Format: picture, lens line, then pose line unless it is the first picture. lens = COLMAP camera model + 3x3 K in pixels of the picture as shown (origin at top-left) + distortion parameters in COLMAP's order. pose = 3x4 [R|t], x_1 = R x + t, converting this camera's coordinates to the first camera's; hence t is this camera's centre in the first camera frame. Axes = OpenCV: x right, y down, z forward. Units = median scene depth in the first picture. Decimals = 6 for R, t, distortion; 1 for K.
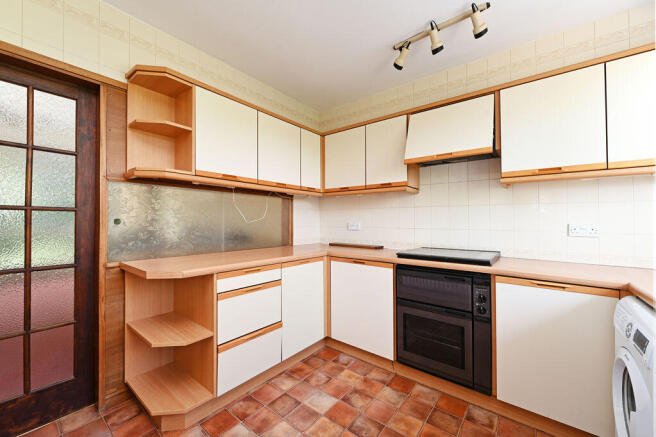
lens RADIAL K [[259.8, 0, 327.7], [0, 259.8, 208.6], [0, 0, 1]] dist [-0.000667, -0.000023]
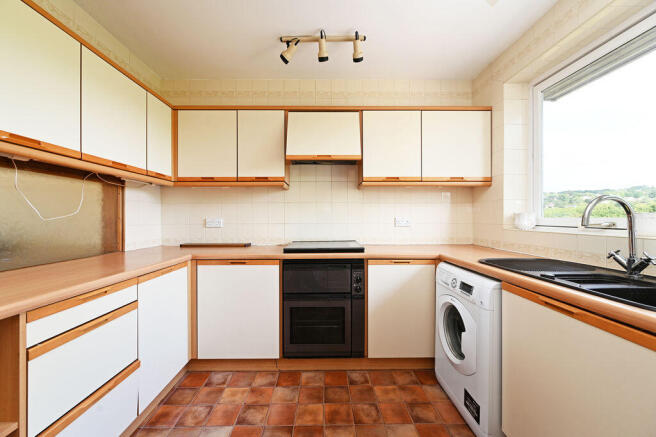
lens RADIAL K [[256.5, 0, 328.3], [0, 256.5, 208.4], [0, 0, 1]] dist [0.000076, 0.000130]
pose [[0.770482, 0.015000, 0.637286, -0.231598], [-0.023521, 0.999711, 0.004906, 0.009372], [-0.637028, -0.018769, 0.770612, 0.145076]]
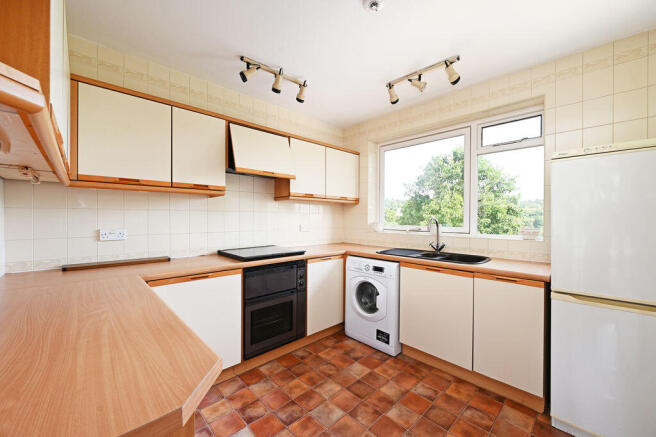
lens RADIAL K [[259.3, 0, 325.2], [0, 259.3, 204.6], [0, 0, 1]] dist [0.010150, 0.000000]
pose [[0.137605, 0.042099, 0.989592, -0.757740], [-0.052190, 0.998017, -0.035200, -0.023212], [-0.989111, -0.046803, 0.139530, 0.554461]]
